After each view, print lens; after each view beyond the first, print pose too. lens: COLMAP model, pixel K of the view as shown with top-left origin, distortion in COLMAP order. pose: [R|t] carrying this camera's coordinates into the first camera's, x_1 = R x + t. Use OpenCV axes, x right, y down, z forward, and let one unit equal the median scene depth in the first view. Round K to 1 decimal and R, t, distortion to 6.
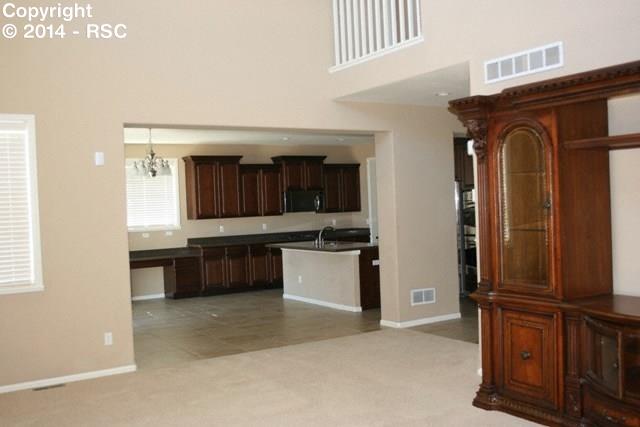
lens RADIAL K [[651.1, 0, 320.3], [0, 651.1, 216.2], [0, 0, 1]] dist [-0.002784, 0.000000]
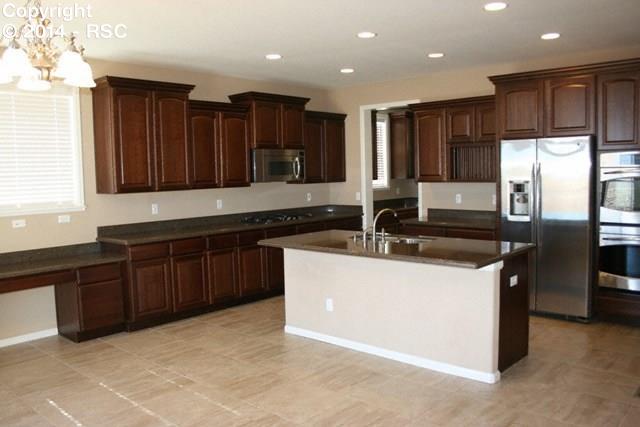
lens RADIAL K [[549.6, 0, 319.1], [0, 549.6, 210.4], [0, 0, 1]] dist [-0.057245, 0.001792]
pose [[0.964382, -0.003175, 0.264494, -0.142831], [-0.008656, 0.999014, 0.043553, -0.002183], [-0.264371, -0.044291, 0.963403, 0.491986]]
